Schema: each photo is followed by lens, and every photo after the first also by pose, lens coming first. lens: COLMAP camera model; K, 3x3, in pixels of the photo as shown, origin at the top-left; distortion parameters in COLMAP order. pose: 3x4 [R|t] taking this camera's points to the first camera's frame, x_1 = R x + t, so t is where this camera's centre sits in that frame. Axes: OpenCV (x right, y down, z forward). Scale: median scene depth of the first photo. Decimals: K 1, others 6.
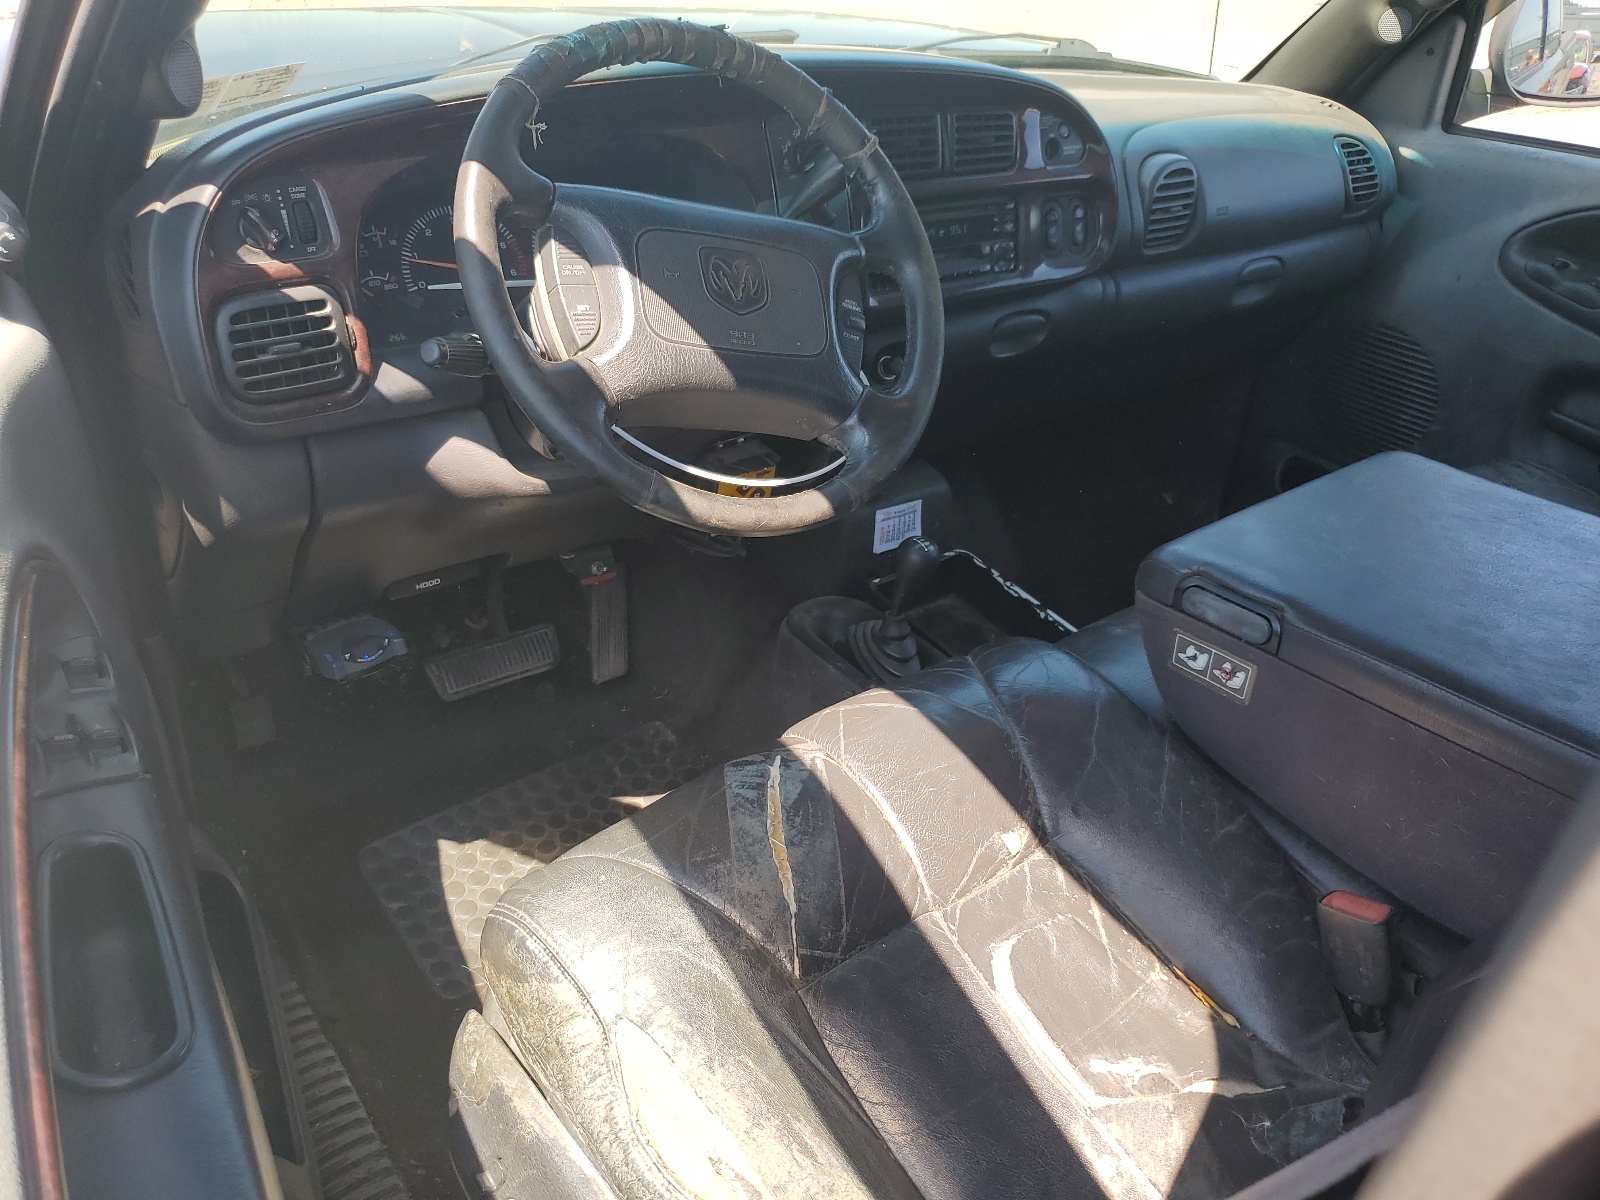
lens RADIAL K [[1202.6, 0, 798.9], [0, 1202.6, 595.4], [0, 0, 1]] dist [-0.004227, -0.002180]
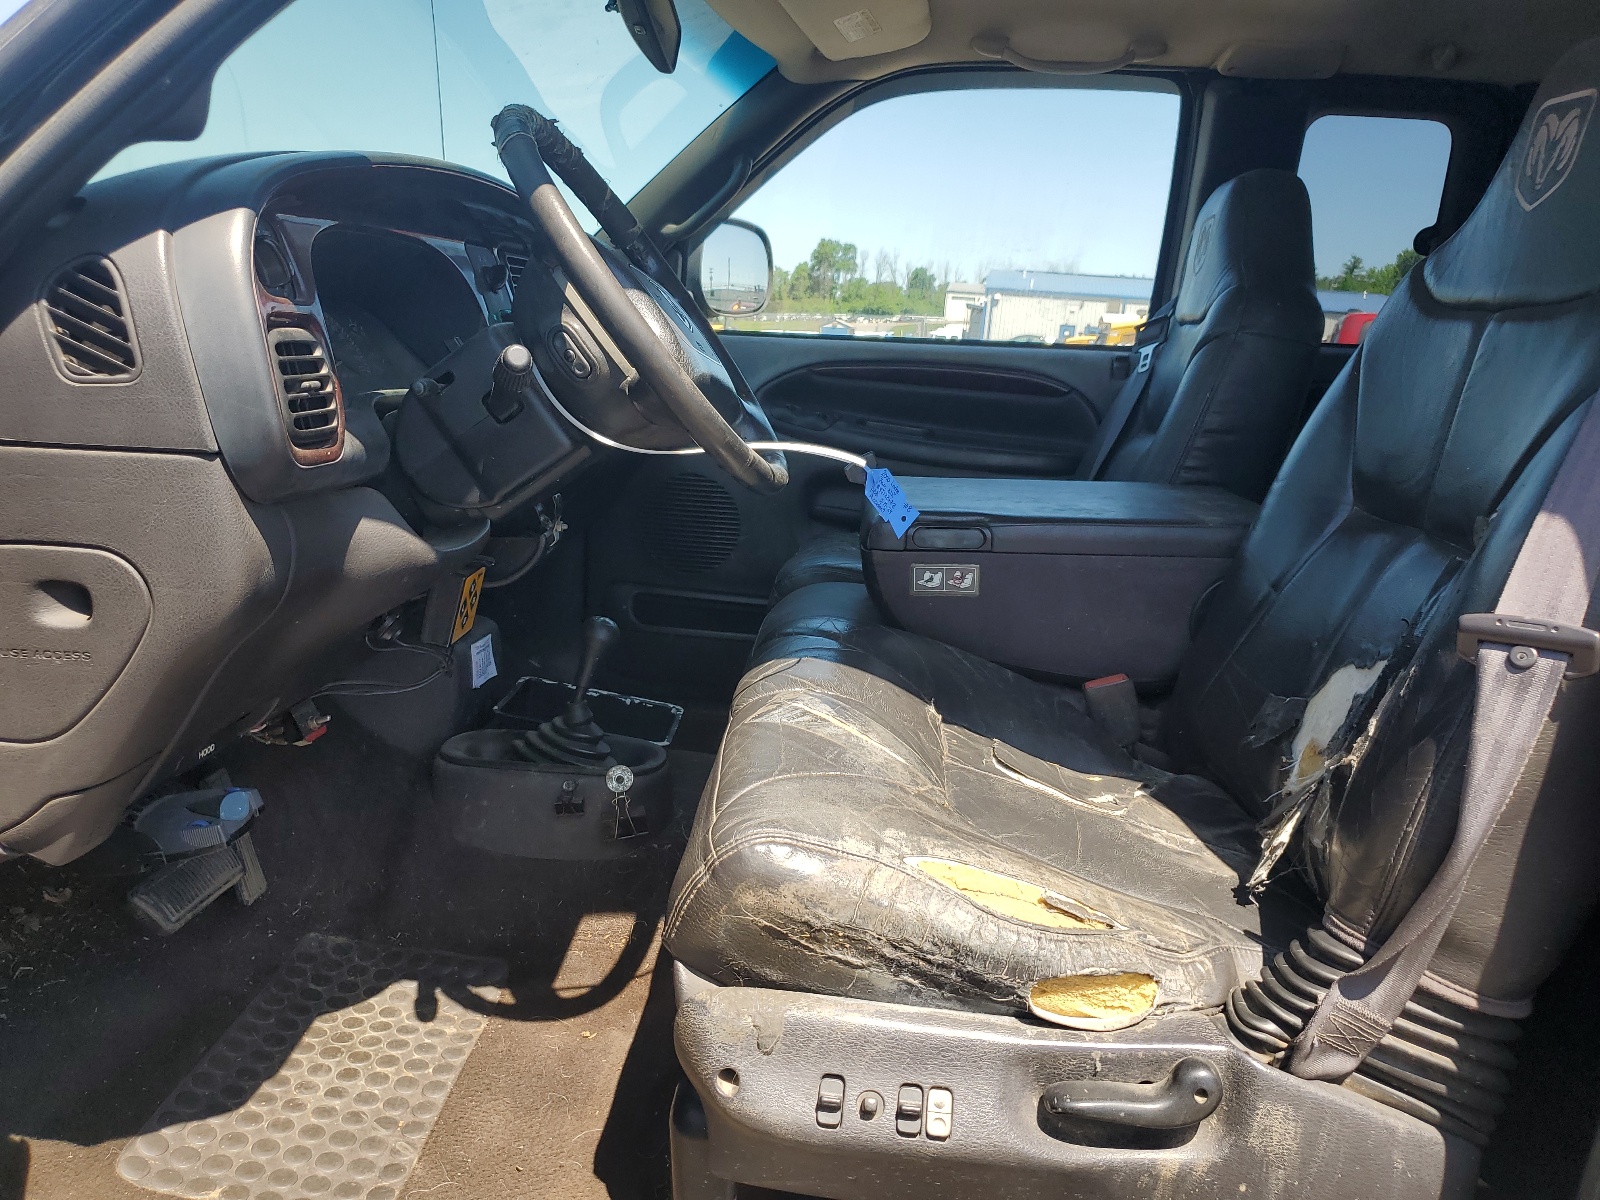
lens RADIAL K [[1202.6, 0, 802.1], [0, 1202.6, 603.1], [0, 0, 1]] dist [-0.004227, -0.002180]
pose [[0.652929, -0.172747, 0.737457, -0.821126], [0.358788, 0.928017, -0.100279, 0.165863], [-0.667049, 0.330066, 0.667908, 0.166095]]
